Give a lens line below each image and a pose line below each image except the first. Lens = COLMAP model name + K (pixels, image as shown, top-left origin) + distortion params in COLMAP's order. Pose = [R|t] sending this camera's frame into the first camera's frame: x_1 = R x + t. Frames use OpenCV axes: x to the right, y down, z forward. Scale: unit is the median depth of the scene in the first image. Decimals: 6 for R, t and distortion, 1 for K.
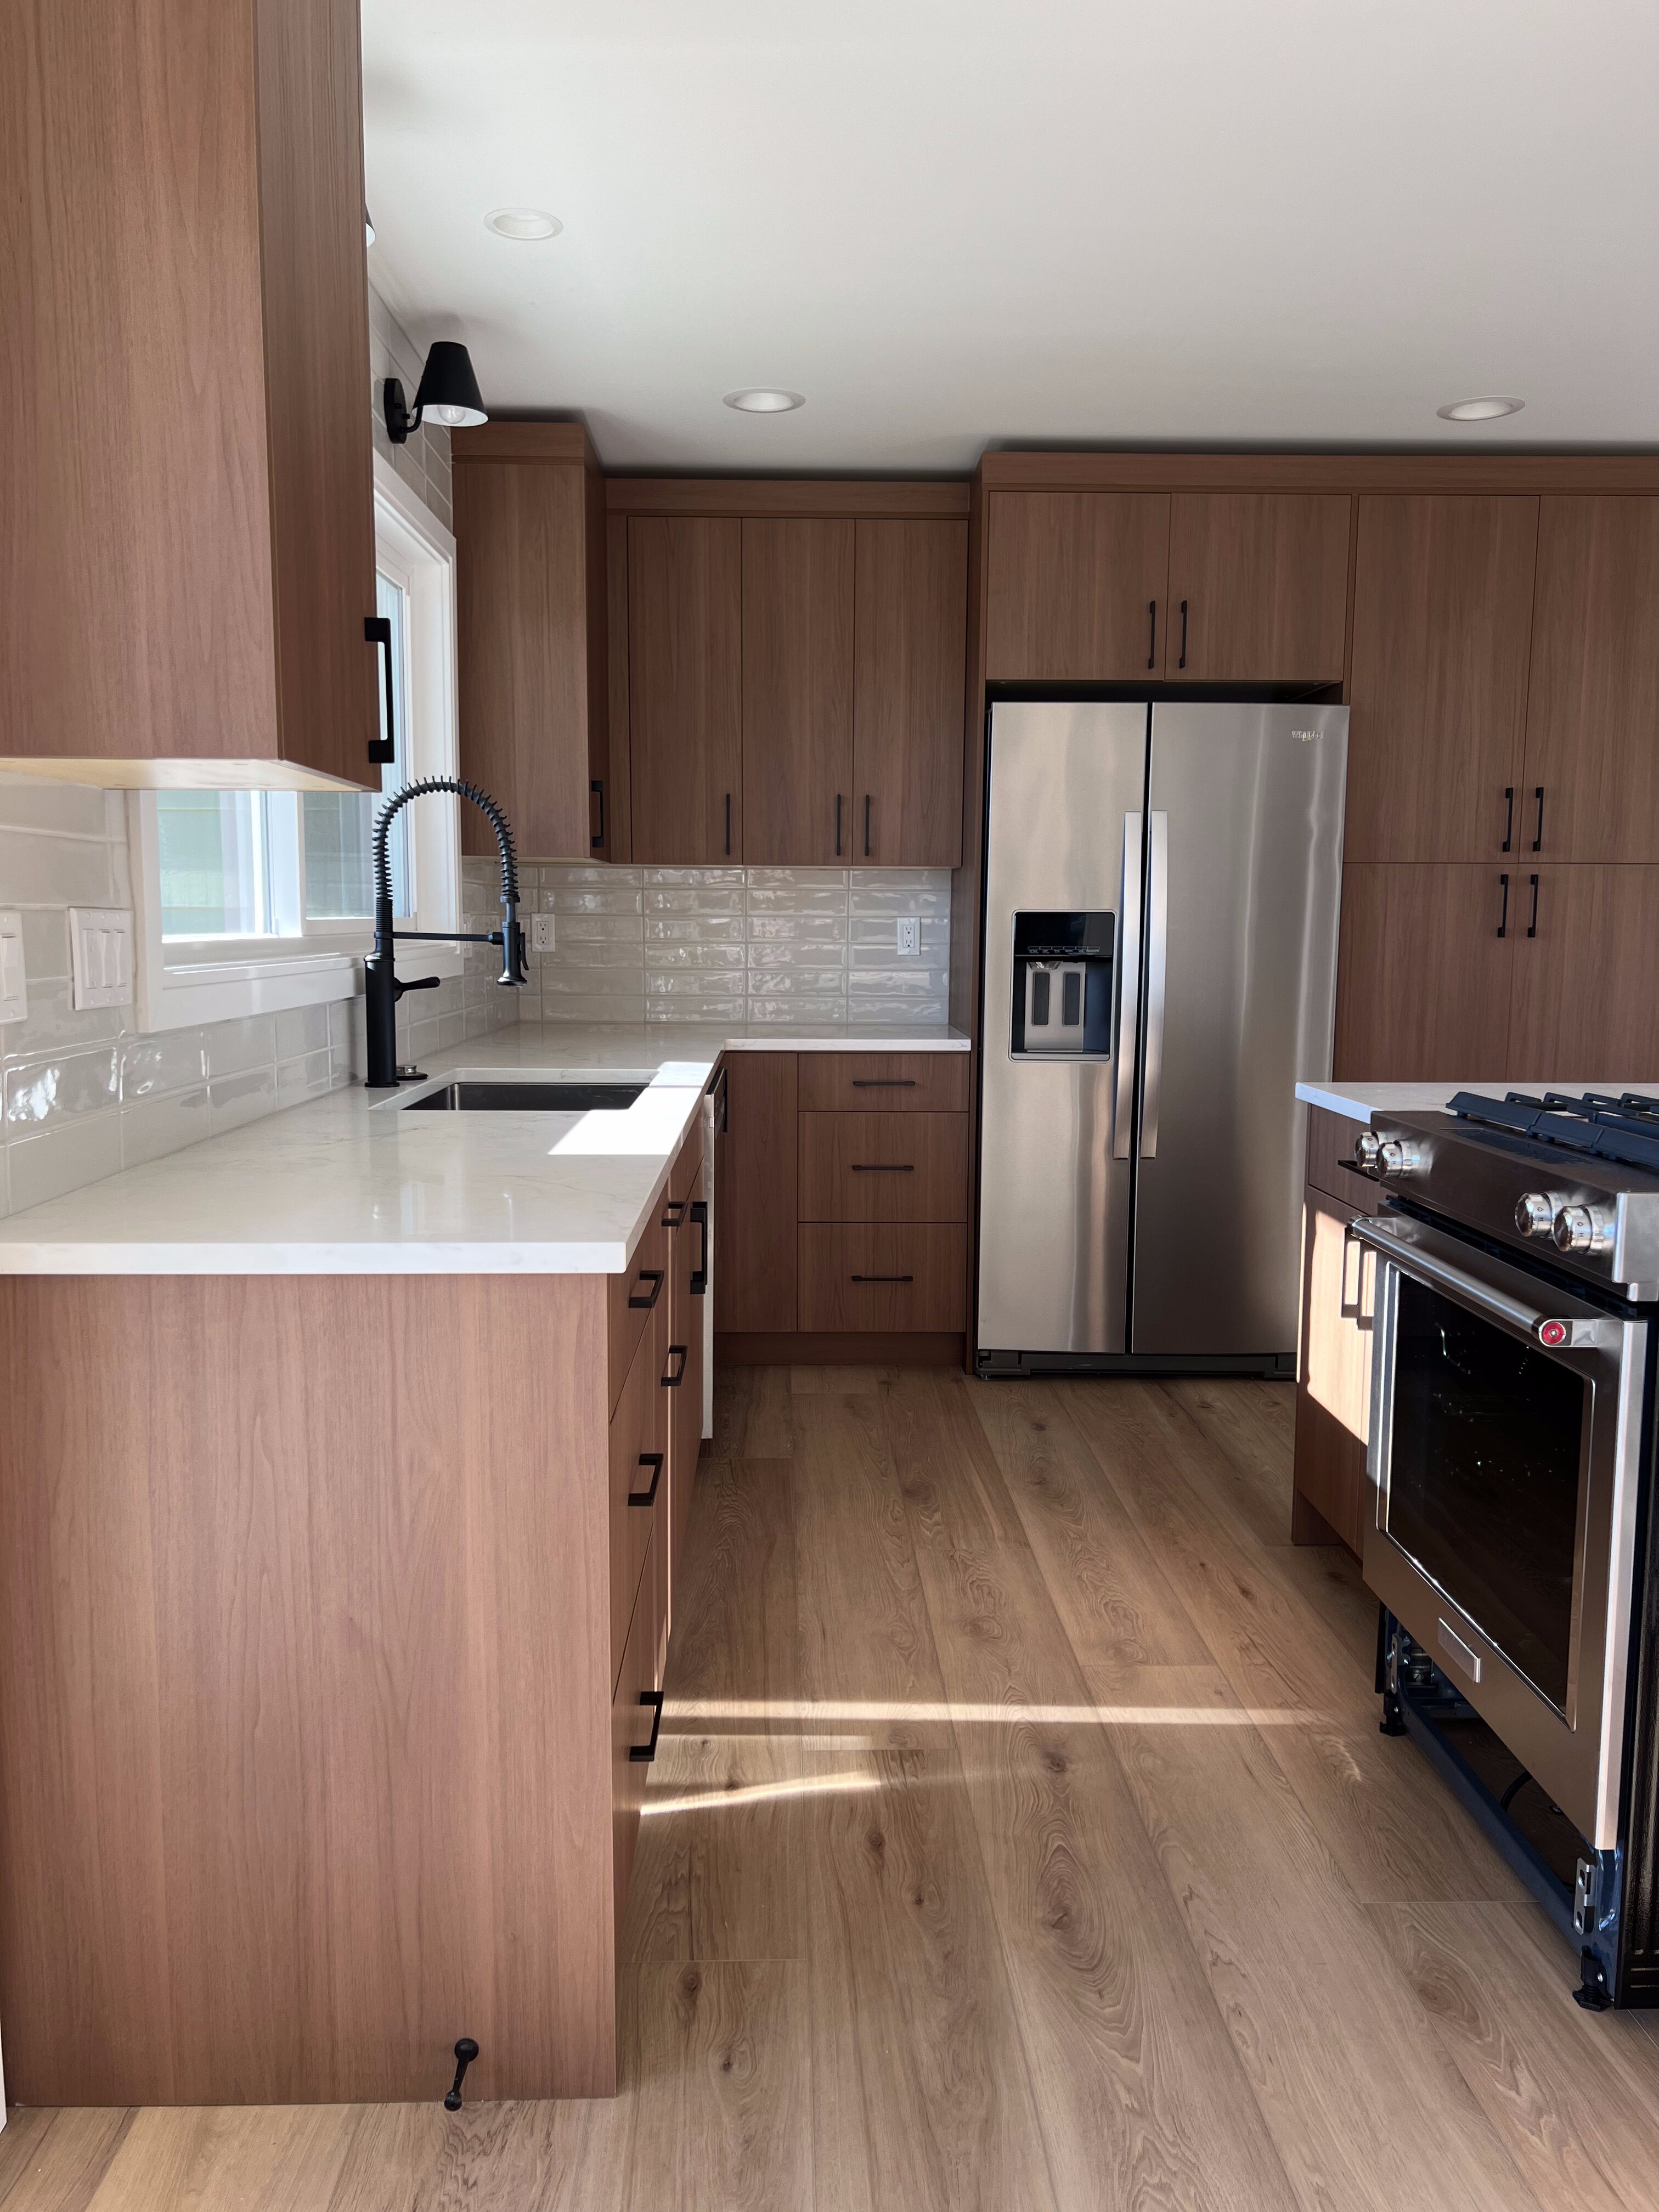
lens RADIAL K [[1627.9, 0, 829.5], [0, 1627.9, 1106.0], [0, 0, 1]] dist [0.117044, -0.215615]
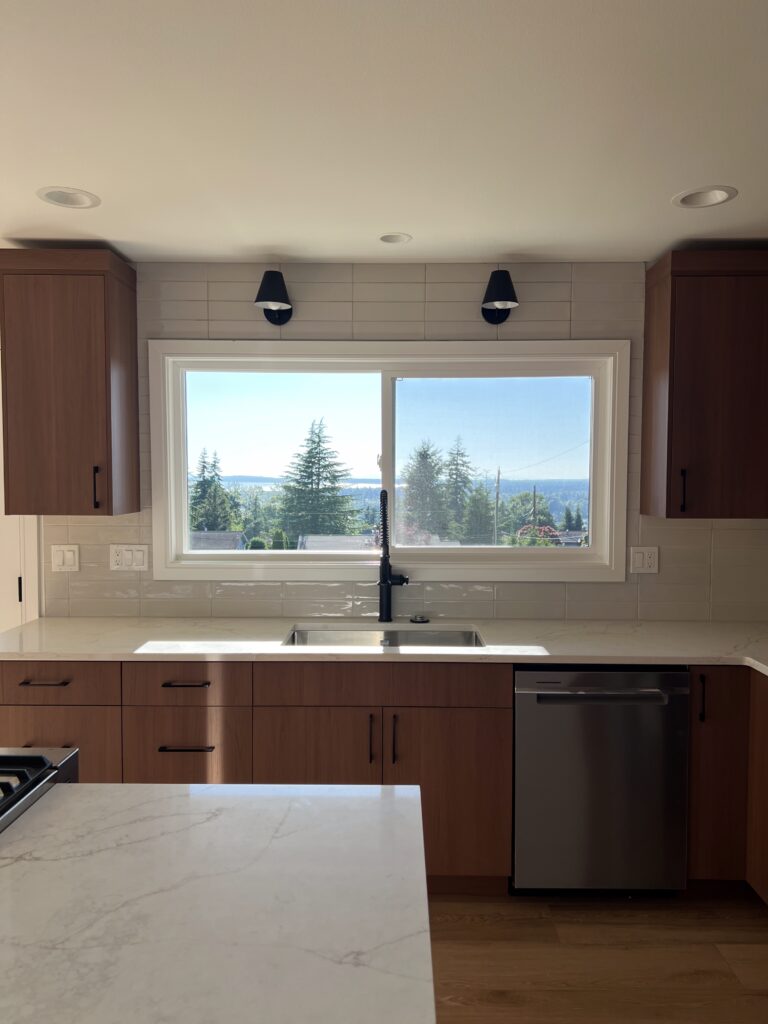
lens RADIAL K [[756.3, 0, 384.0], [0, 756.3, 512.0], [0, 0, 1]] dist [0.086431, -0.094468]
pose [[-0.037637, 0.042111, -0.998404, 0.558080], [-0.116310, 0.992136, 0.046231, -0.150572], [0.992500, 0.117864, -0.032443, 0.716514]]
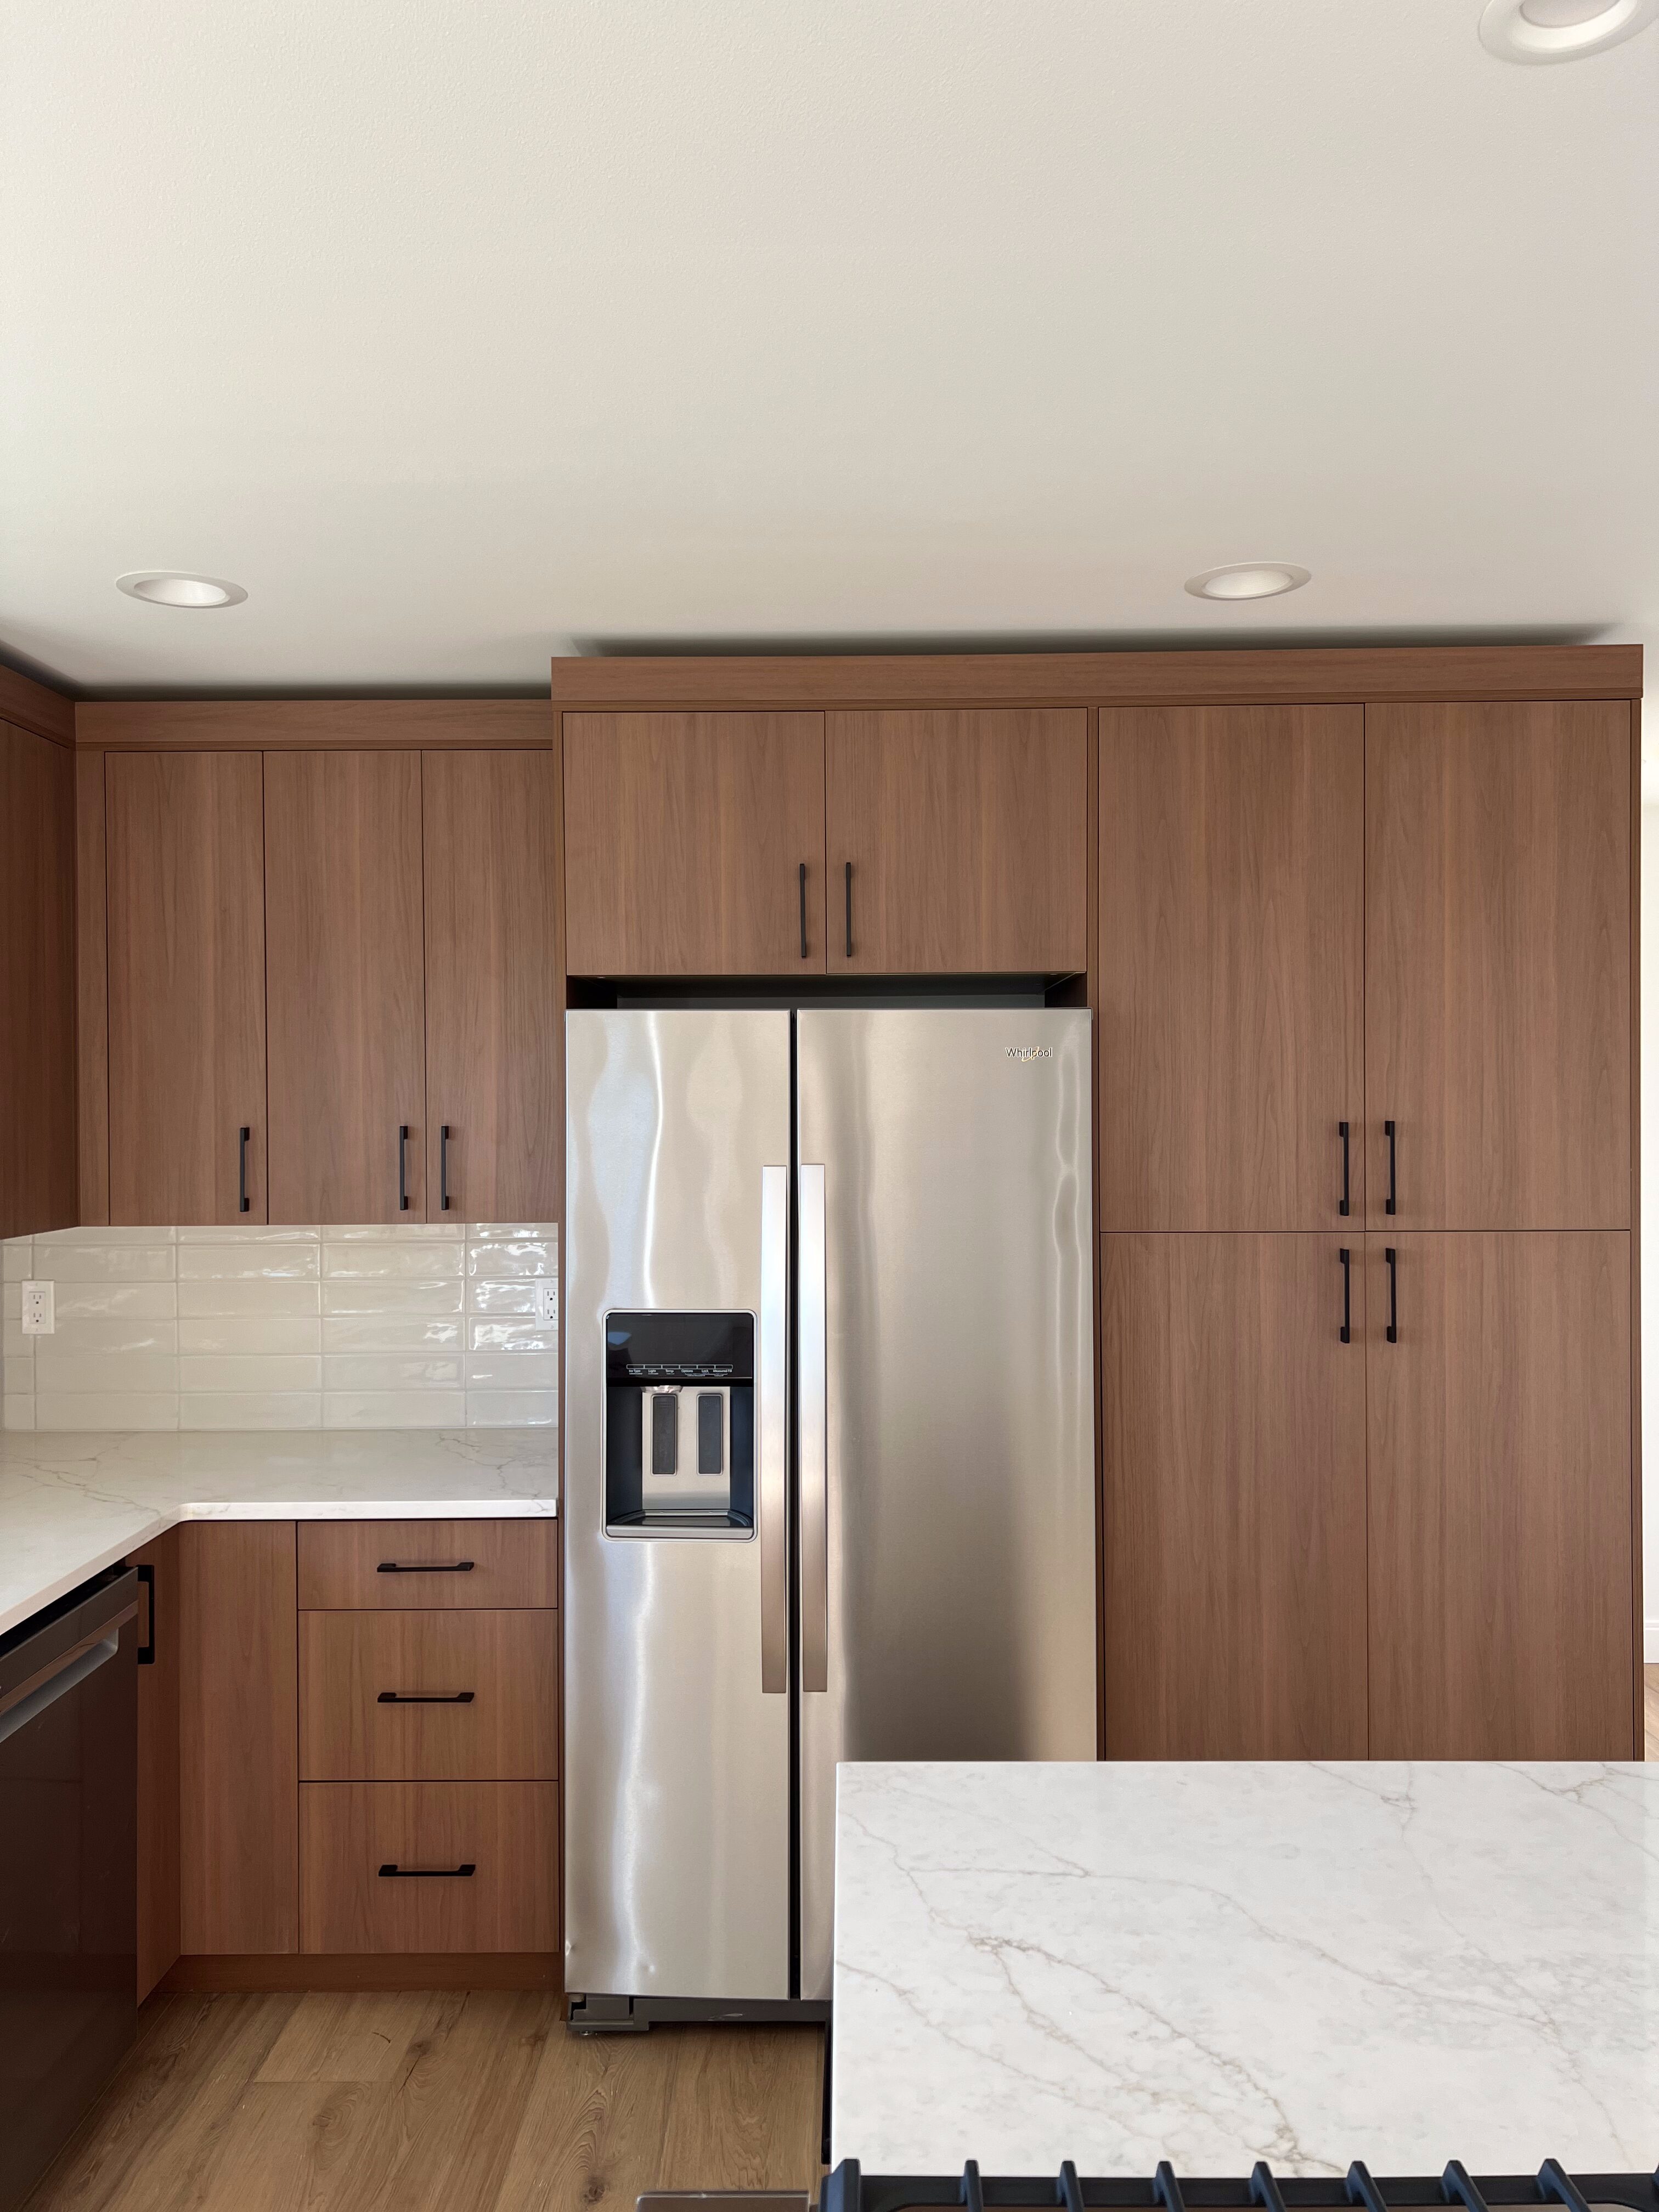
lens RADIAL K [[1633.8, 0, 829.5], [0, 1633.8, 1106.0], [0, 0, 1]] dist [0.086431, -0.094468]
pose [[0.999217, -0.010913, -0.038042, 0.225452], [0.006567, 0.993625, -0.112541, -0.123897], [0.039027, 0.112203, 0.992919, 0.319597]]
